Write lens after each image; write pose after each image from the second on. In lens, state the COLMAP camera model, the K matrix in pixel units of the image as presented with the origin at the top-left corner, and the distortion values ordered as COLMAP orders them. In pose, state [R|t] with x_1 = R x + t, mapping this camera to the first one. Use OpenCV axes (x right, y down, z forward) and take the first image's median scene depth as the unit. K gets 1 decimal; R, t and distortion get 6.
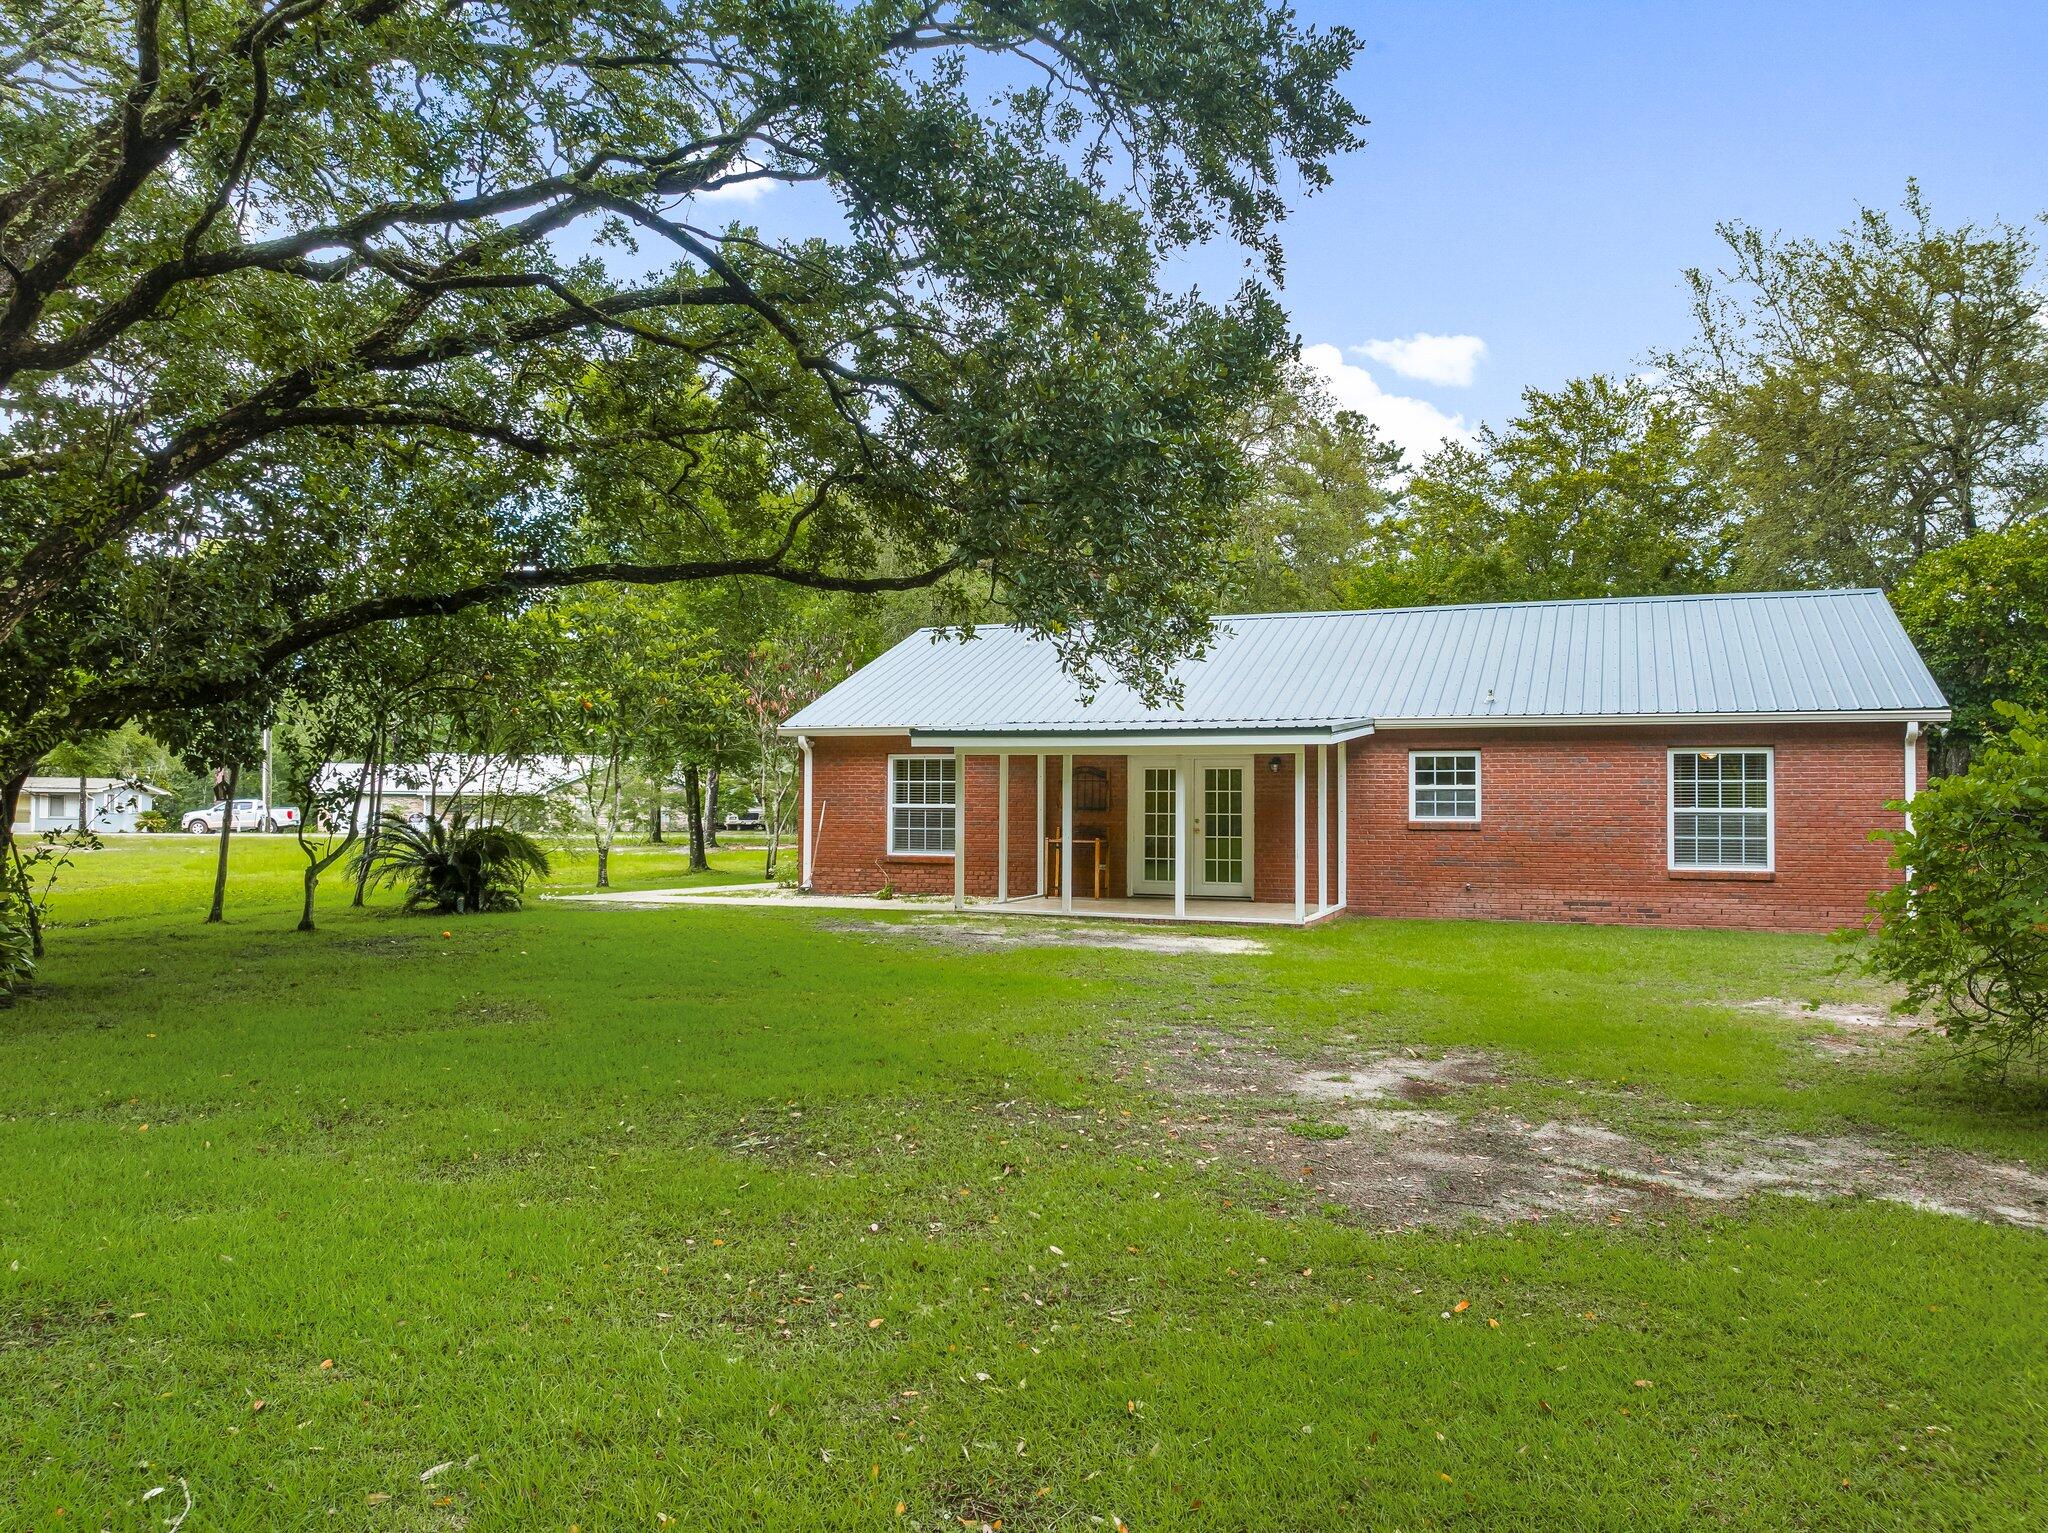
lens RADIAL K [[1517.1, 0, 1024.0], [0, 1517.1, 766.5], [0, 0, 1]] dist [-0.002533, -0.092680]
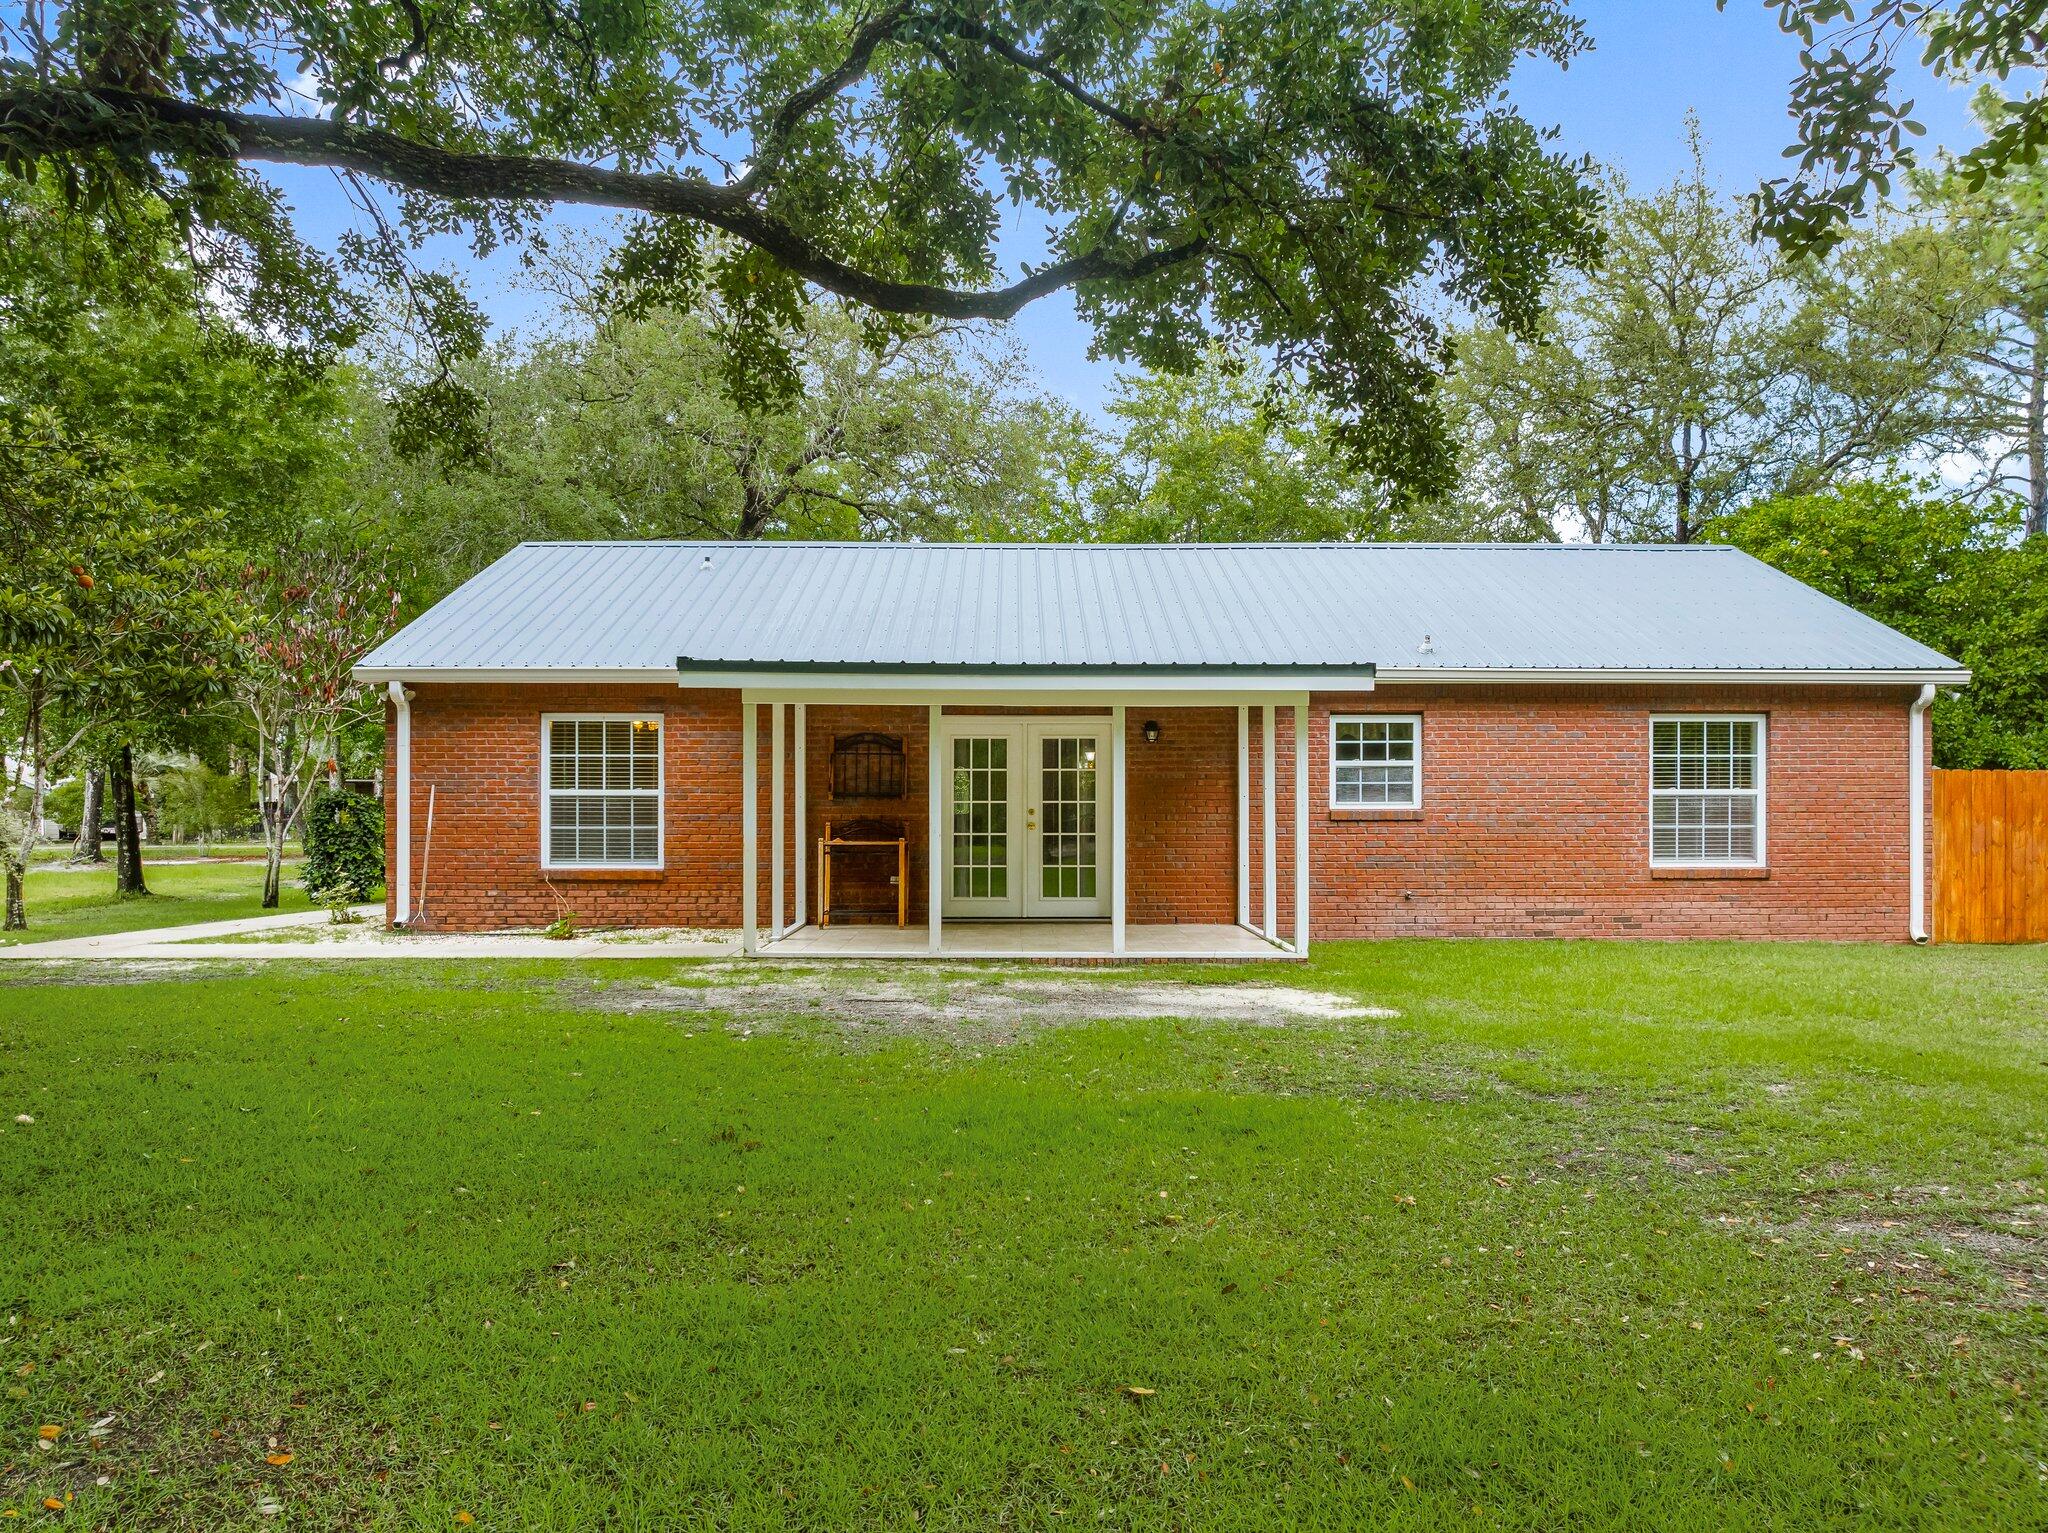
lens RADIAL K [[1517.1, 0, 1024.0], [0, 1517.1, 766.5], [0, 0, 1]] dist [-0.002533, -0.092680]
pose [[0.919842, 0.006468, 0.392237, -0.176069], [-0.004466, 0.999972, -0.006018, 0.020374], [-0.392265, 0.003784, 0.919845, 0.373667]]
